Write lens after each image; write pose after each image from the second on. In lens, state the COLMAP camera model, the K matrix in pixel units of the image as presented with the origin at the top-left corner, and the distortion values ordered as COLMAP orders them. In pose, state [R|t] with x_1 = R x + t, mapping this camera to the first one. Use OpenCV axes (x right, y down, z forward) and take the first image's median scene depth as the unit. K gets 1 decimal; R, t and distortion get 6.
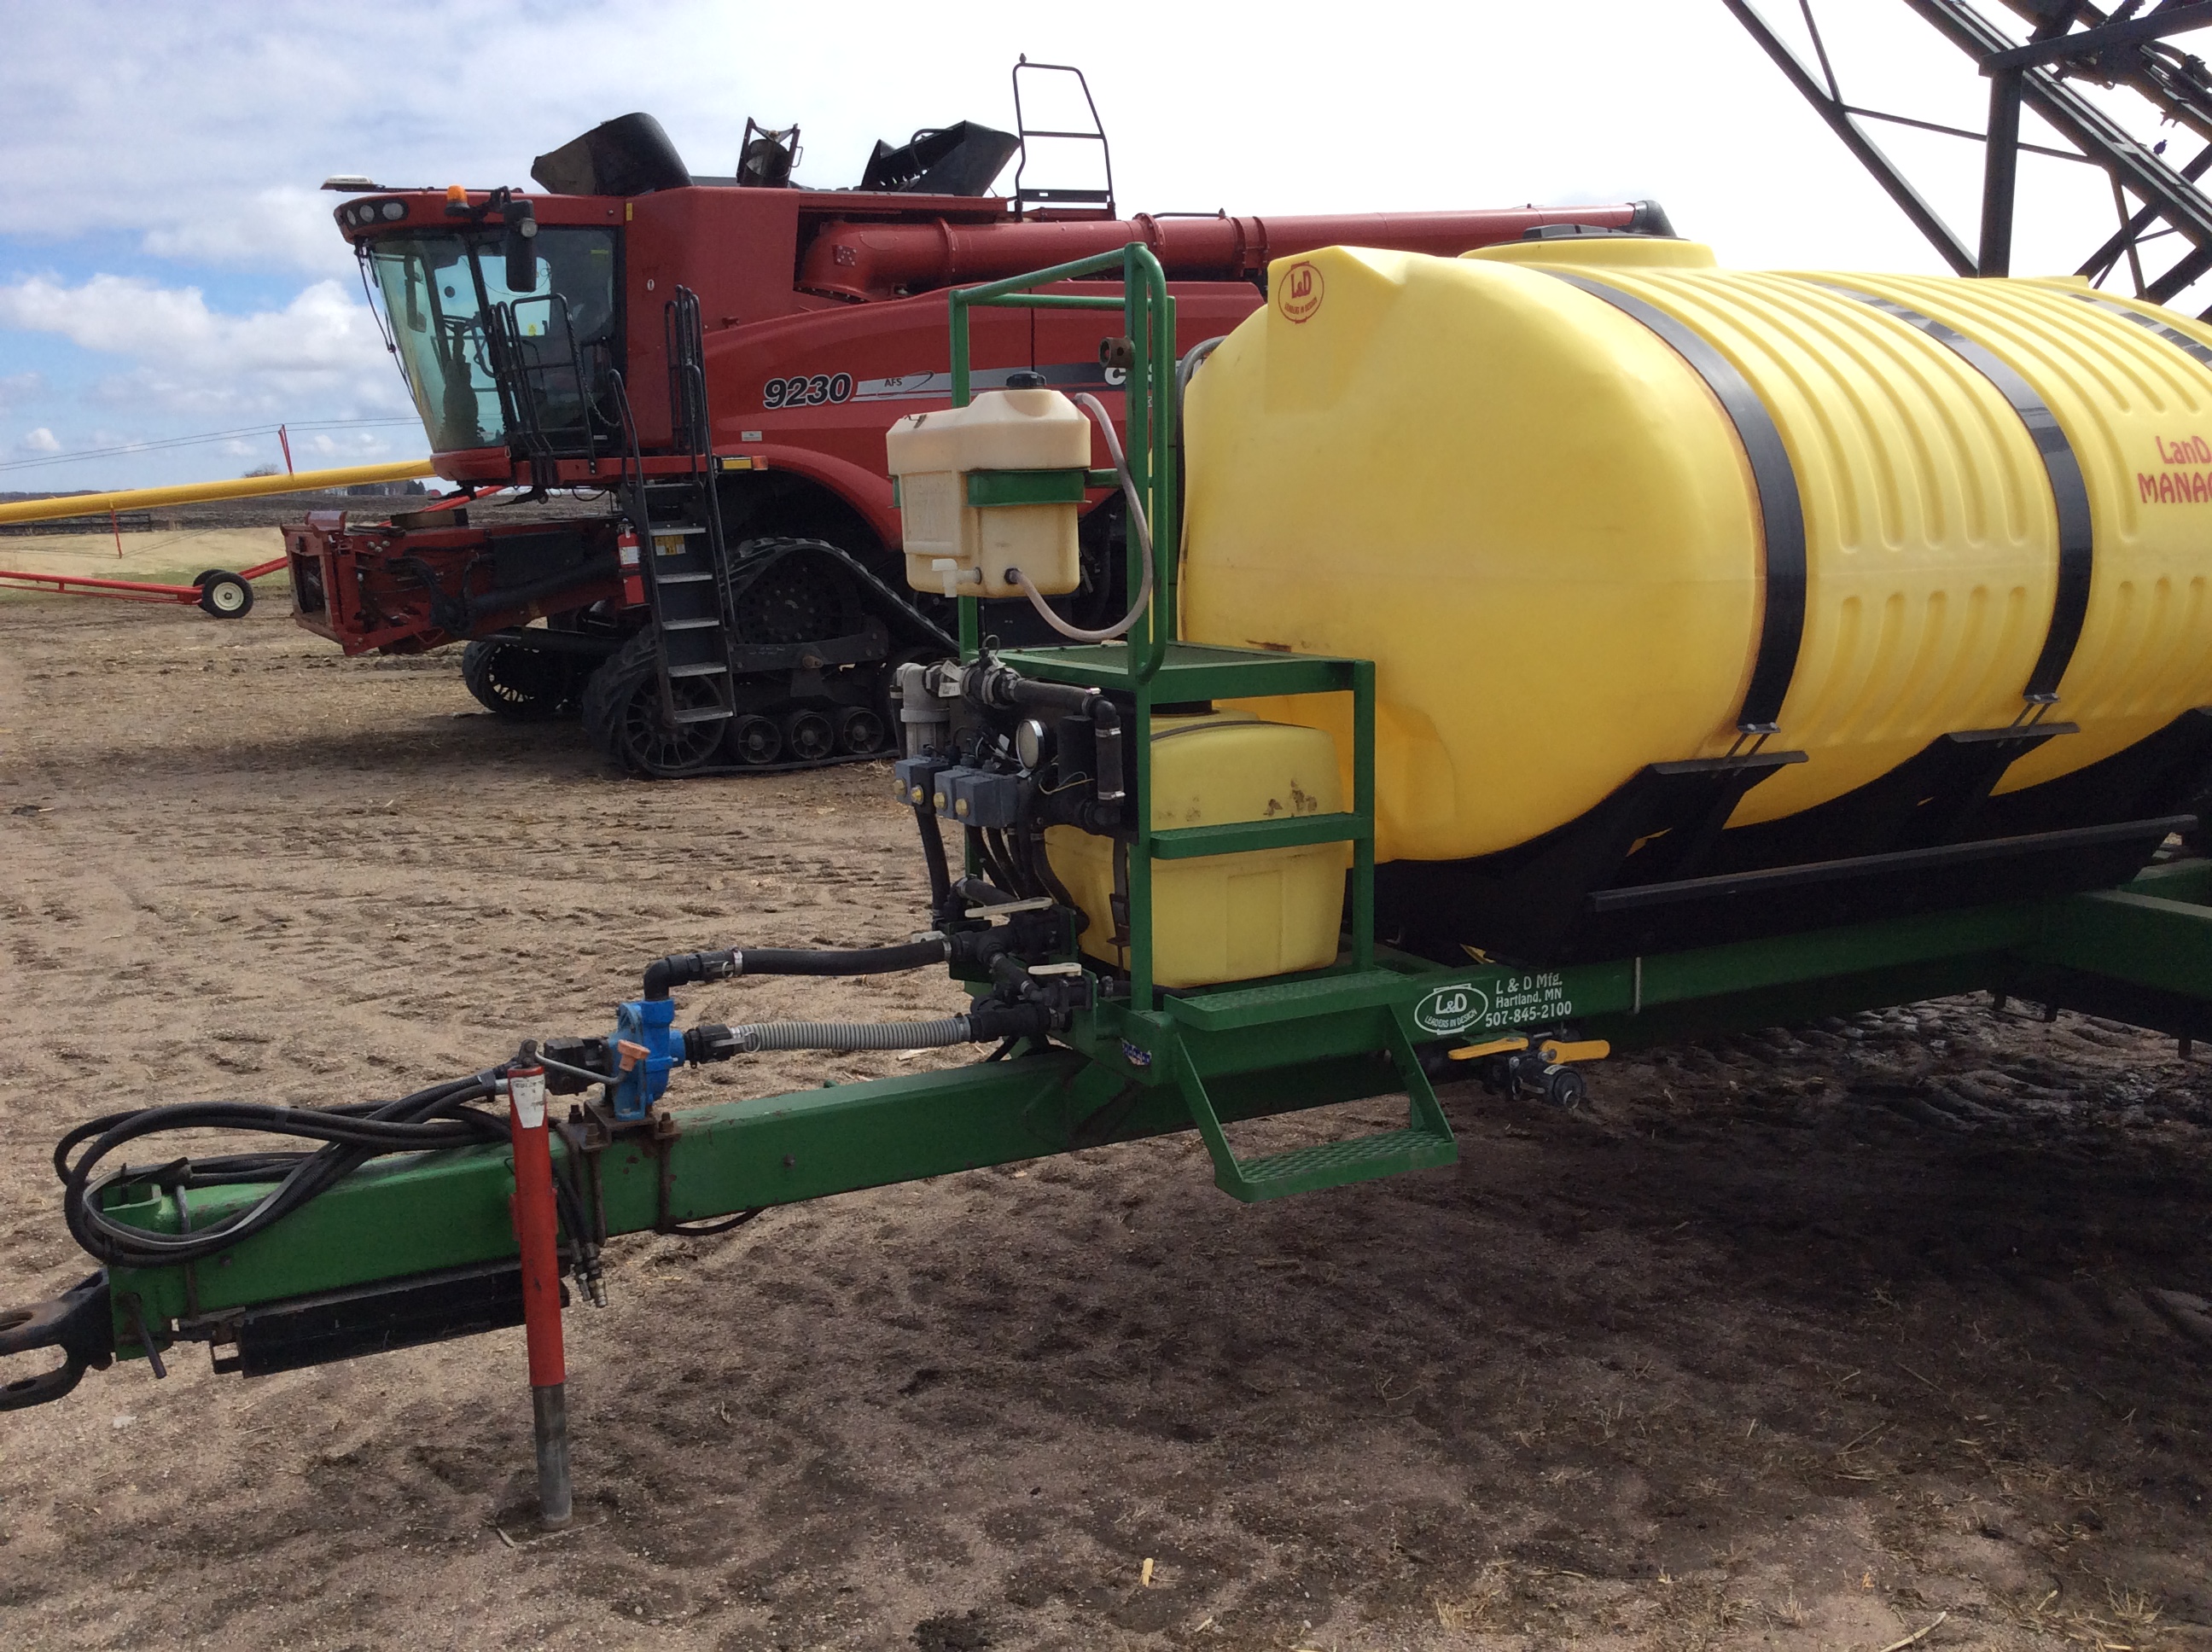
lens RADIAL K [[1980.8, 0, 1094.5], [0, 1980.8, 839.6], [0, 0, 1]] dist [0.118888, -0.251945]
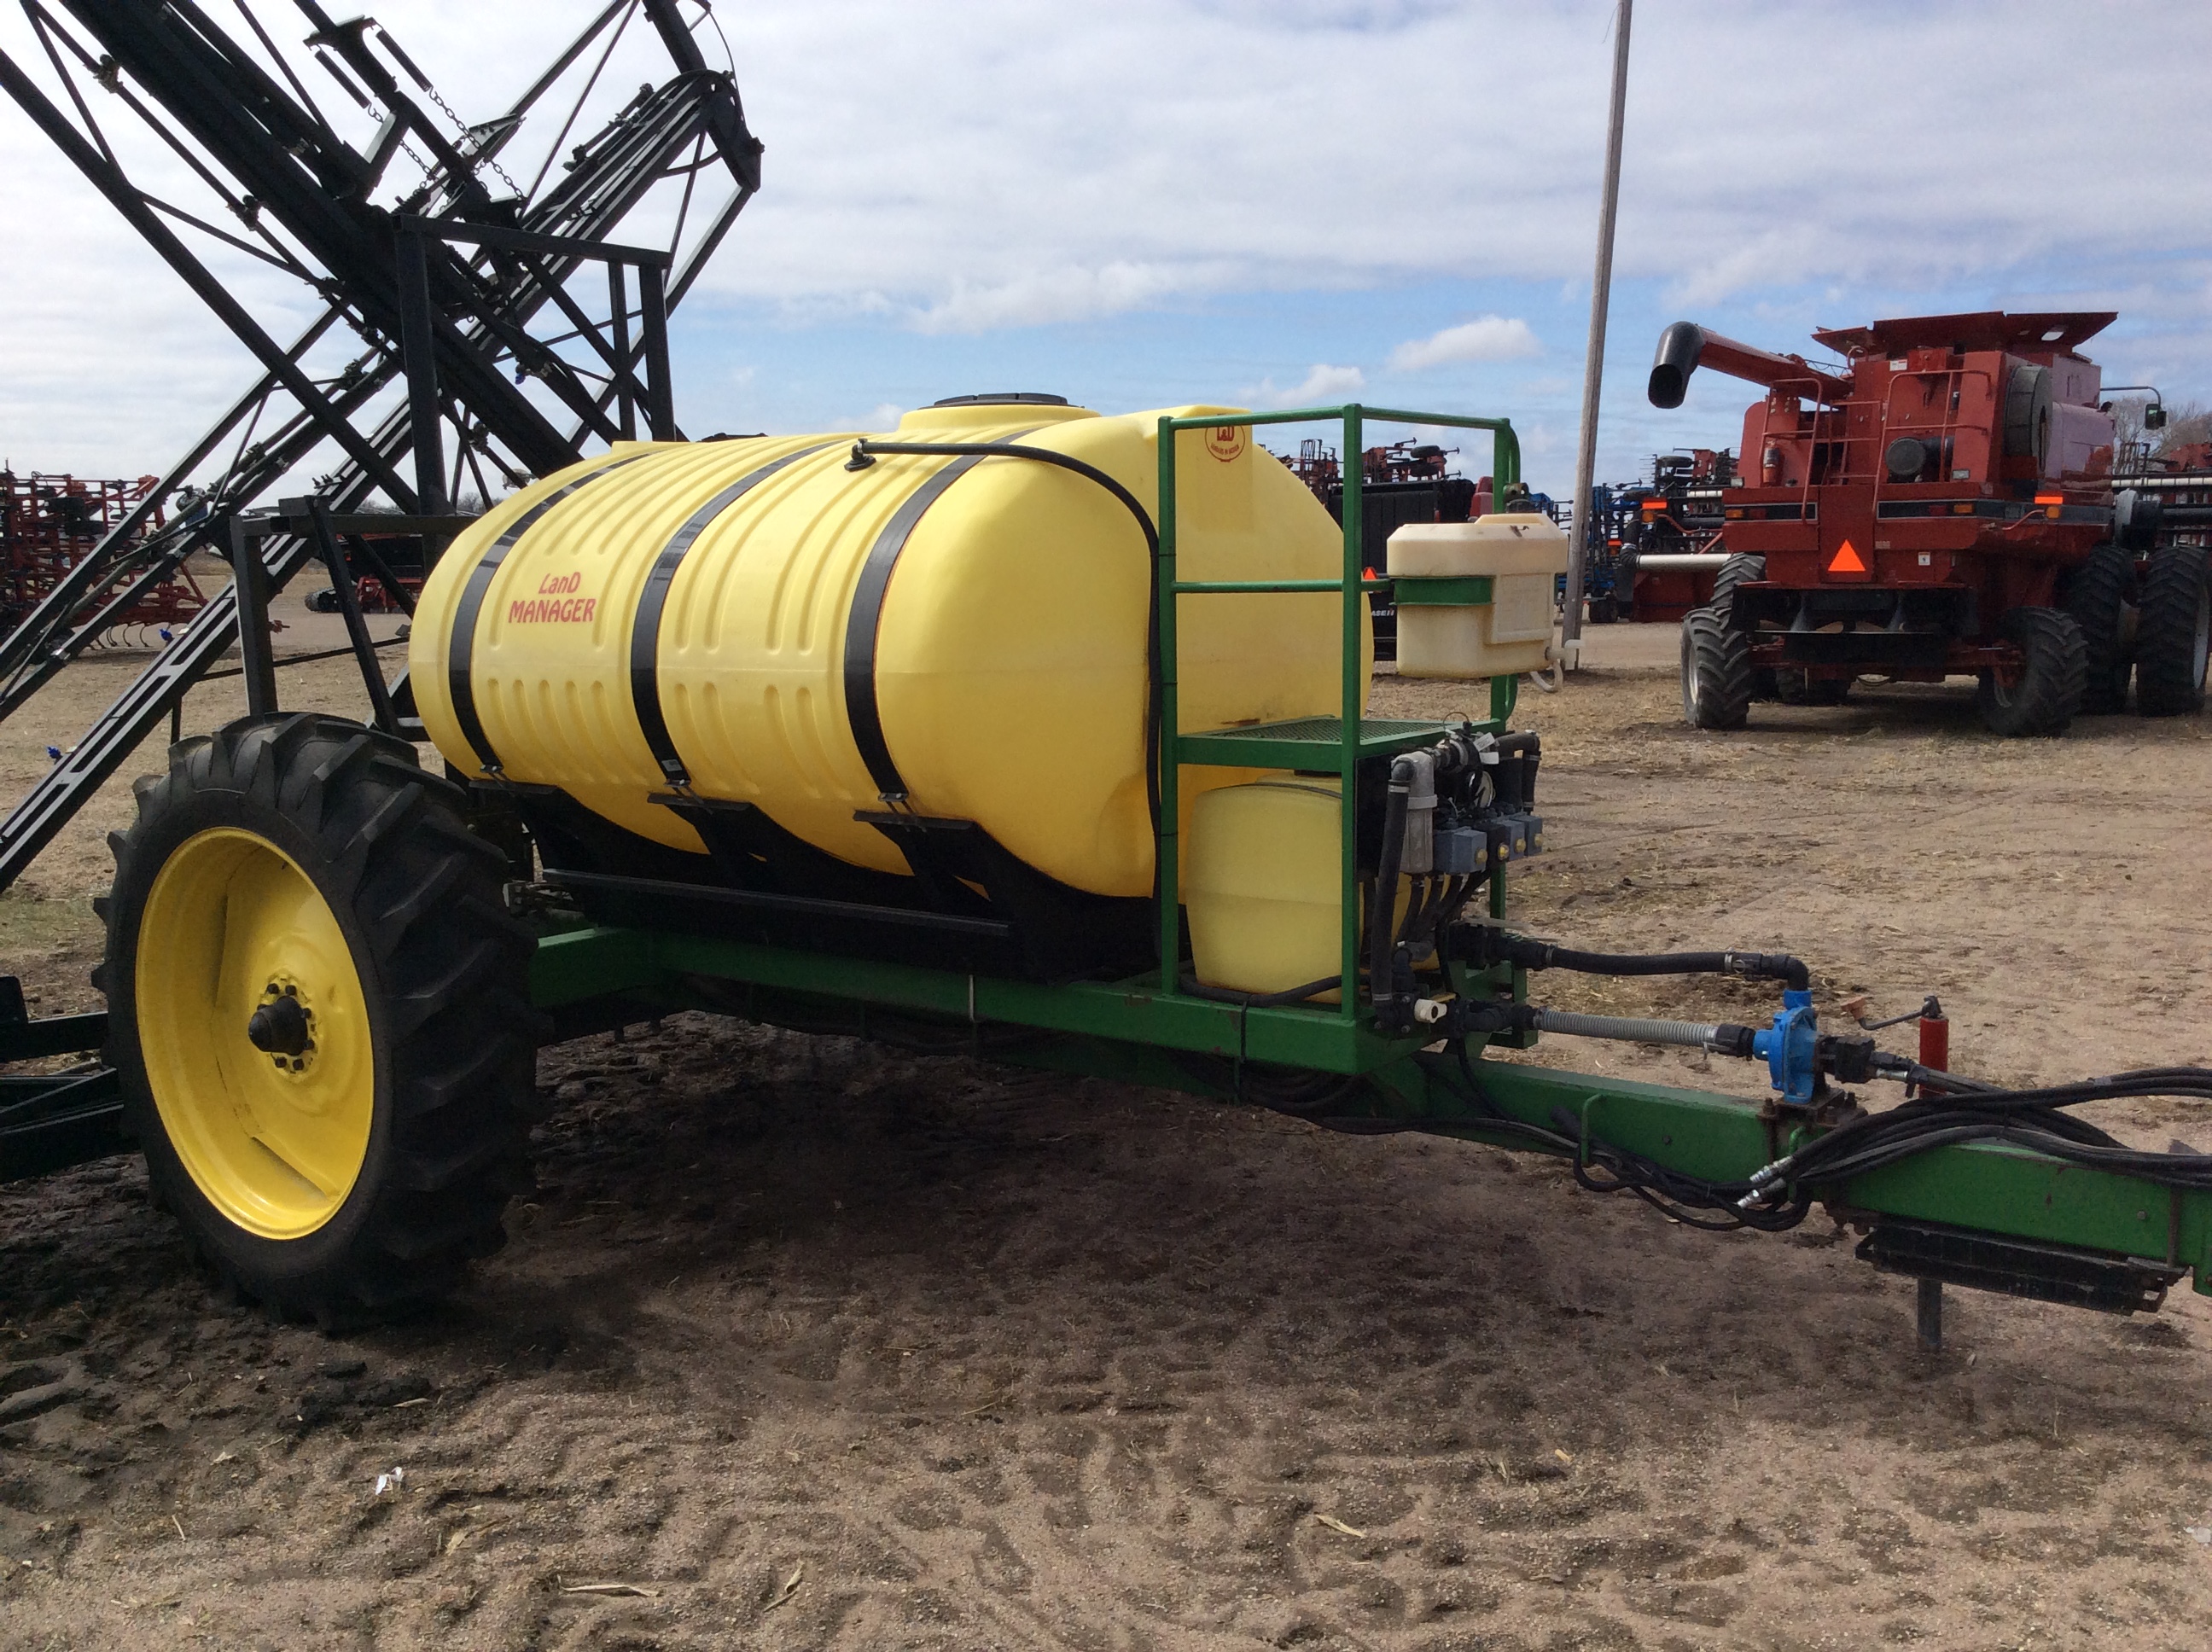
lens RADIAL K [[1980.8, 0, 1094.5], [0, 1980.8, 839.6], [0, 0, 1]] dist [0.118888, -0.251945]
pose [[-0.455579, -0.091515, 0.885479, -0.924881], [0.176467, 0.965677, 0.190597, -0.267385], [-0.872529, 0.243090, -0.423792, 1.564891]]
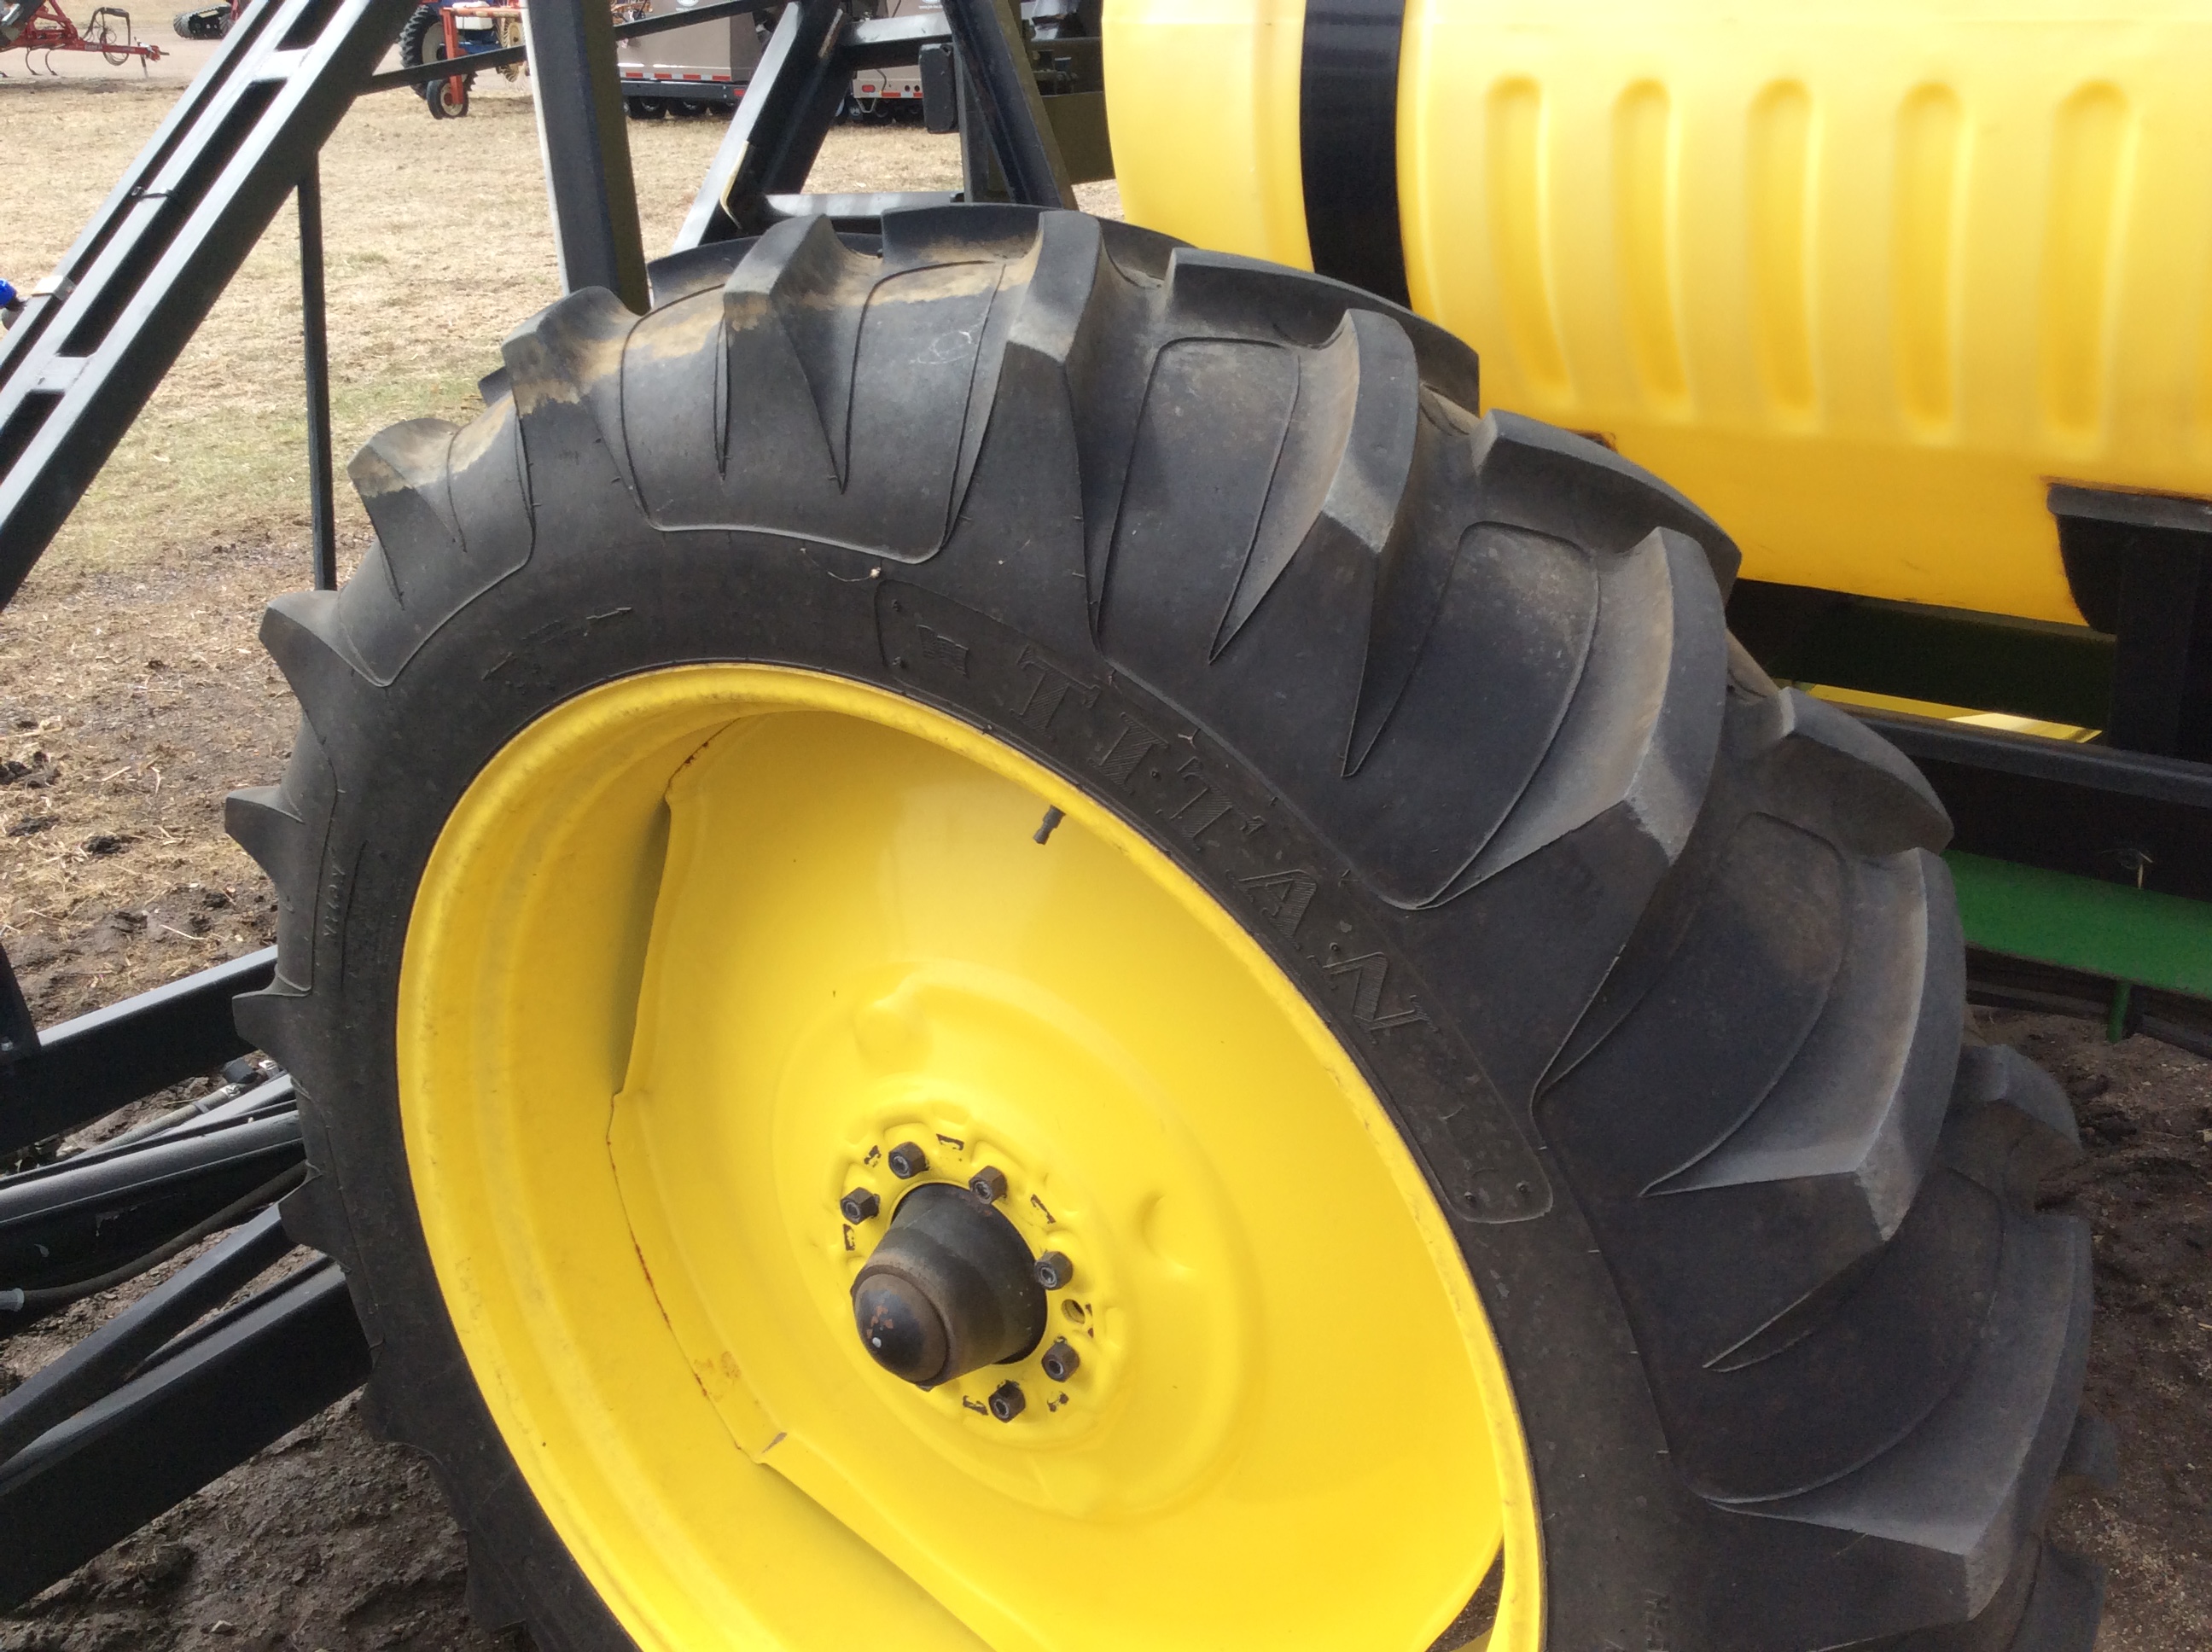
lens RADIAL K [[1980.8, 0, 1094.5], [0, 1980.8, 839.6], [0, 0, 1]] dist [0.118888, -0.251945]
pose [[-0.488986, -0.315282, 0.813320, 0.293150], [0.164655, 0.882272, 0.441005, -0.238969], [-0.856611, 0.349562, -0.379506, 1.601089]]
